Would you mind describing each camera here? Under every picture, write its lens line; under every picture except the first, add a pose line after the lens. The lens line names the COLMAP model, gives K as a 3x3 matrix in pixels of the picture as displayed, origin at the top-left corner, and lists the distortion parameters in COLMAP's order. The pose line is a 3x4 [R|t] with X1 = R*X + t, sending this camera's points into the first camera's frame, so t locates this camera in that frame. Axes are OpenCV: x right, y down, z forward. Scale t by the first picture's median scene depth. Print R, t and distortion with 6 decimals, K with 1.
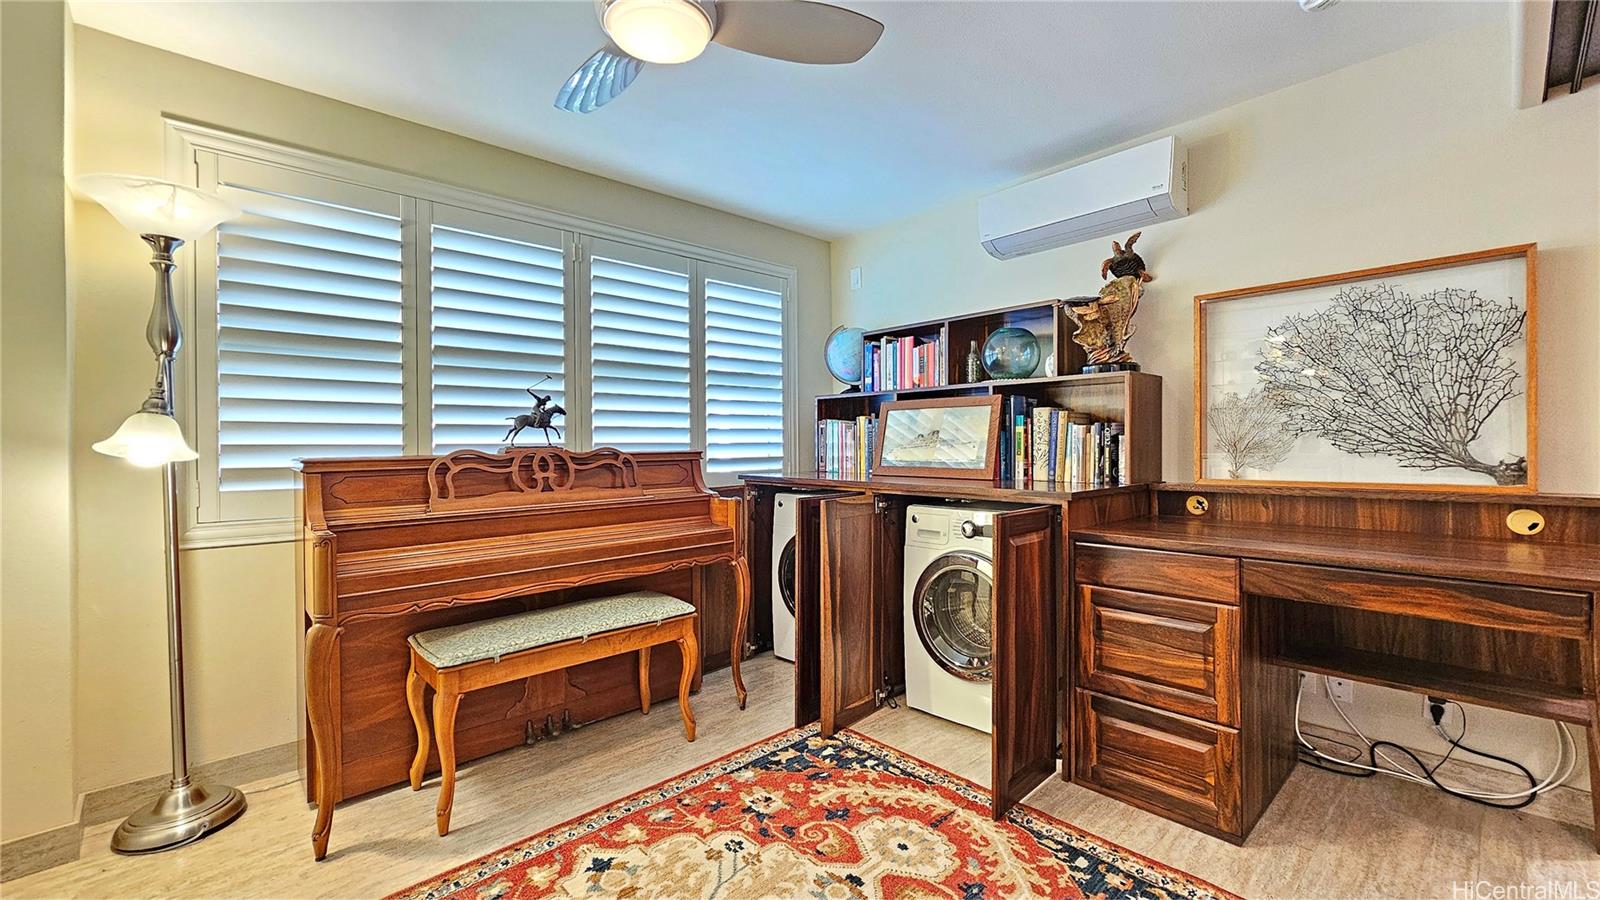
lens RADIAL K [[660.4, 0, 802.0], [0, 660.4, 432.3], [0, 0, 1]] dist [-0.007008, -0.000211]
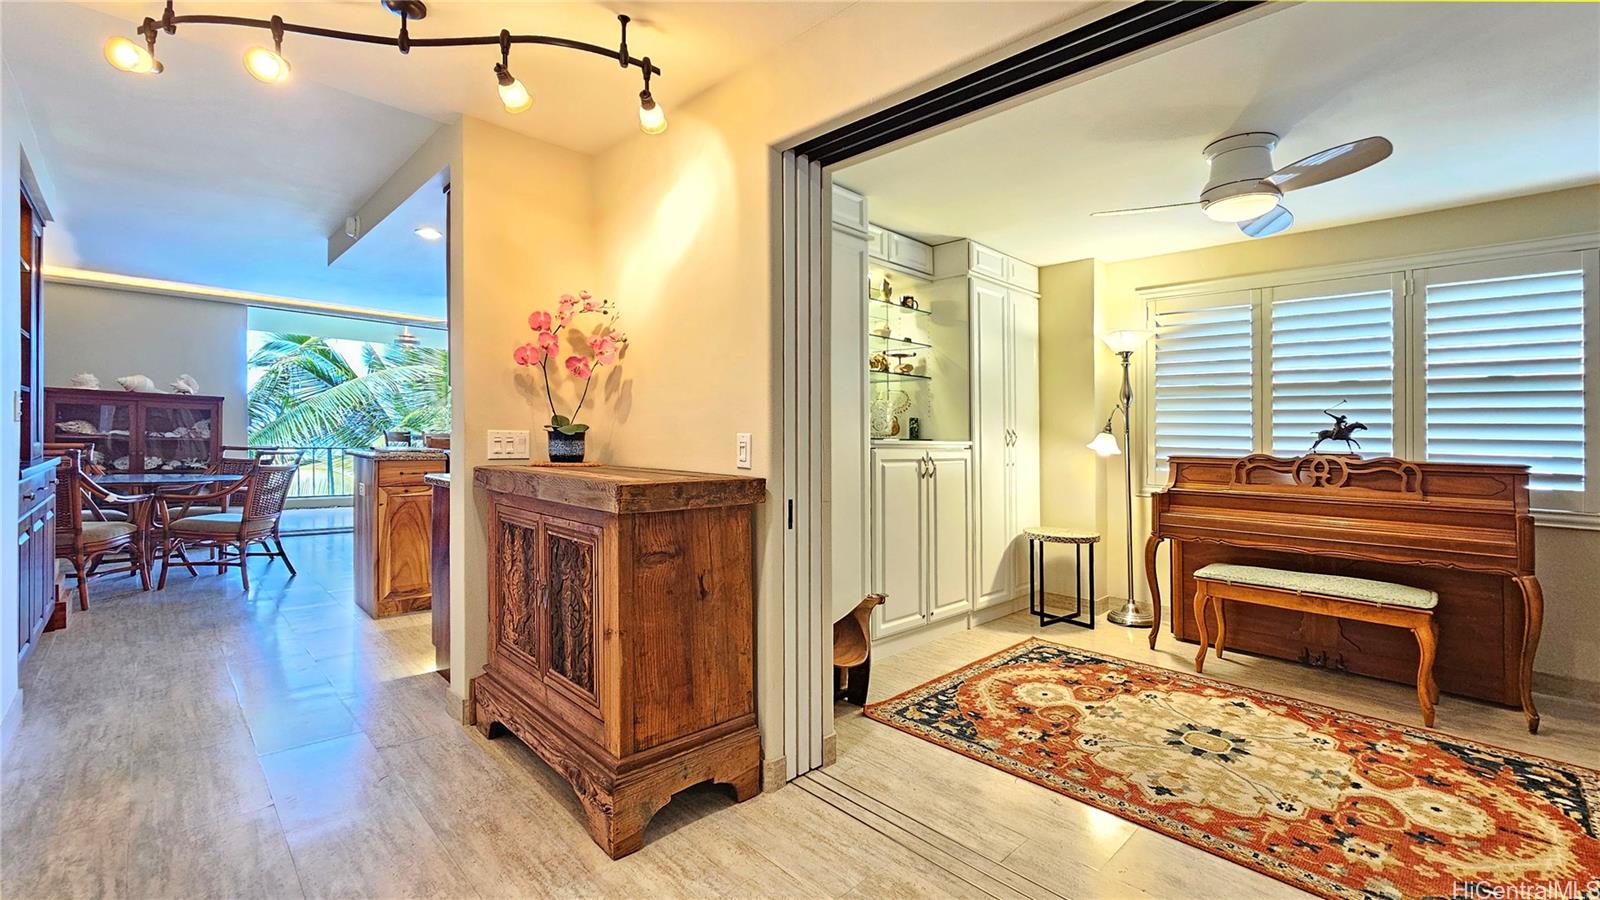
lens RADIAL K [[660.4, 0, 802.0], [0, 660.4, 432.3], [0, 0, 1]] dist [-0.007008, -0.000211]
pose [[0.022380, 0.005359, -0.999735, 1.085150], [-0.001923, 0.999984, 0.005318, -0.032873], [0.999748, 0.001804, 0.022390, -0.122719]]
